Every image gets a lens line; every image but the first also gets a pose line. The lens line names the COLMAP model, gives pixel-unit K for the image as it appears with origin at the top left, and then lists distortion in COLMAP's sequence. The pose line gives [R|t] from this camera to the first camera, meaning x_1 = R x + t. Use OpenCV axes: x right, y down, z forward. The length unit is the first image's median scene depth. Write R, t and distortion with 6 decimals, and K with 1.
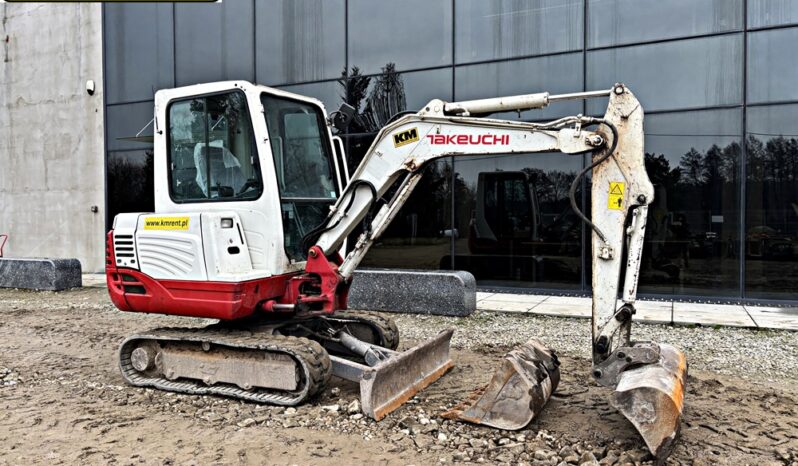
lens RADIAL K [[598.9, 0, 400.3], [0, 598.9, 235.2], [0, 0, 1]] dist [0.051064, -0.058898]
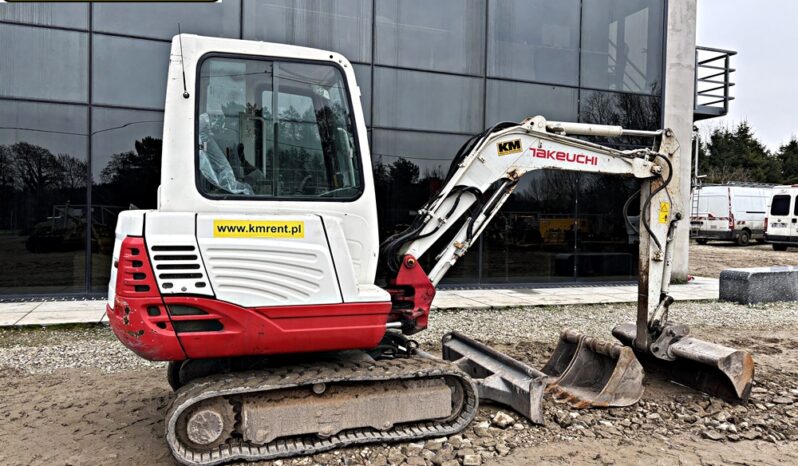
lens RADIAL K [[601.3, 0, 393.8], [0, 601.3, 229.9], [0, 0, 1]] dist [0.023659, -0.007409]
pose [[0.707331, 0.003052, 0.706876, -0.882515], [-0.005048, 0.999987, 0.000734, -0.022382], [-0.706865, -0.004087, 0.707337, 0.423831]]
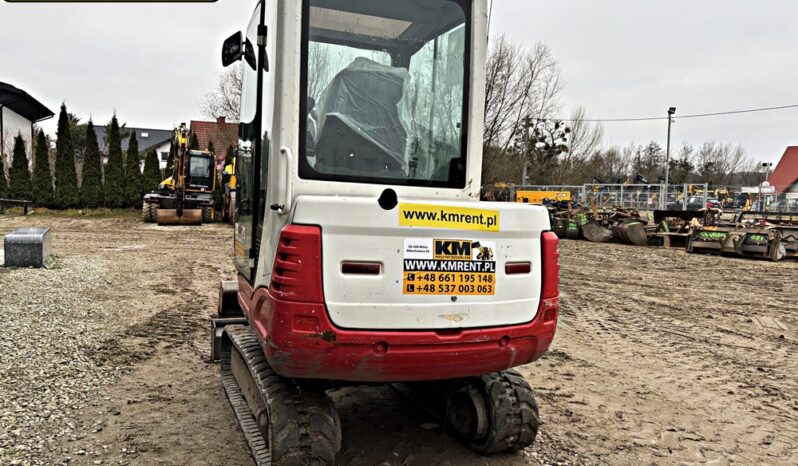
lens RADIAL K [[601.3, 0, 394.8], [0, 601.3, 234.2], [0, 0, 1]] dist [0.037421, -0.036637]
pose [[-0.752123, -0.055736, 0.656662, -0.902540], [-0.004183, 0.996801, 0.079815, -0.063730], [-0.659010, 0.057284, -0.749950, 1.859628]]
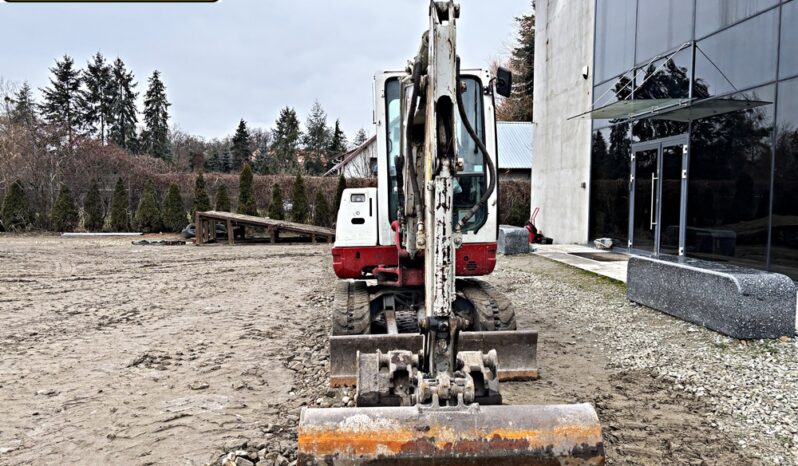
lens RADIAL K [[601.3, 0, 394.8], [0, 601.3, 234.2], [0, 0, 1]] dist [0.037421, -0.036637]
pose [[0.486049, 0.060155, -0.871859, 0.852793], [-0.026602, 0.998184, 0.054040, -0.015631], [0.873526, -0.003073, 0.486767, 0.543321]]
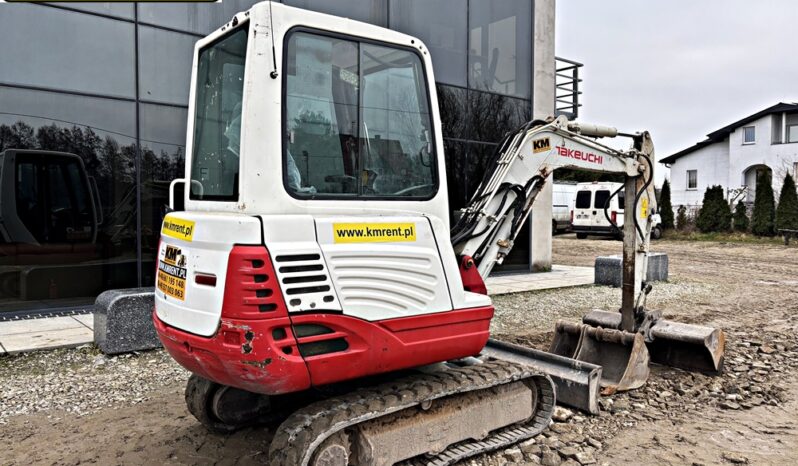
lens RADIAL K [[601.3, 0, 394.8], [0, 601.3, 234.2], [0, 0, 1]] dist [0.037421, -0.036637]
pose [[0.442202, -0.021685, 0.896653, -1.070536], [0.014422, 0.999750, 0.017065, -0.031625], [-0.896800, 0.005385, 0.442404, 0.789421]]
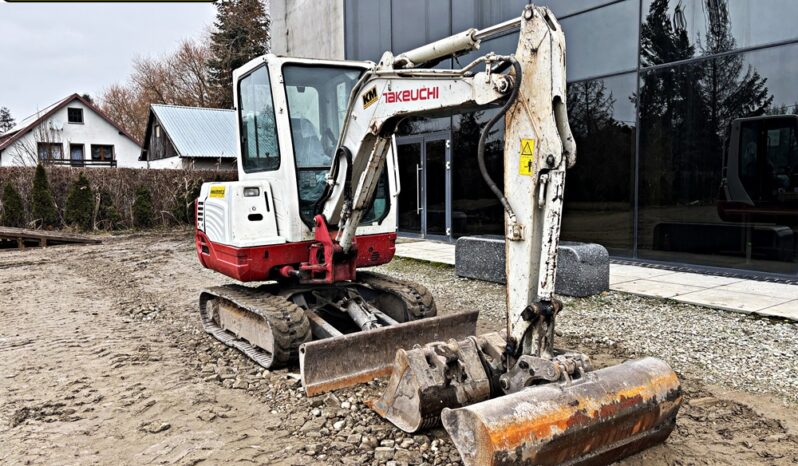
lens RADIAL K [[599.9, 0, 407.3], [0, 599.9, 234.5], [0, 0, 1]] dist [0.047449, -0.052277]
pose [[0.864995, 0.033635, -0.500652, 0.538015], [-0.001263, 0.997894, 0.064859, -0.015148], [0.501779, -0.055470, 0.863216, 0.234388]]
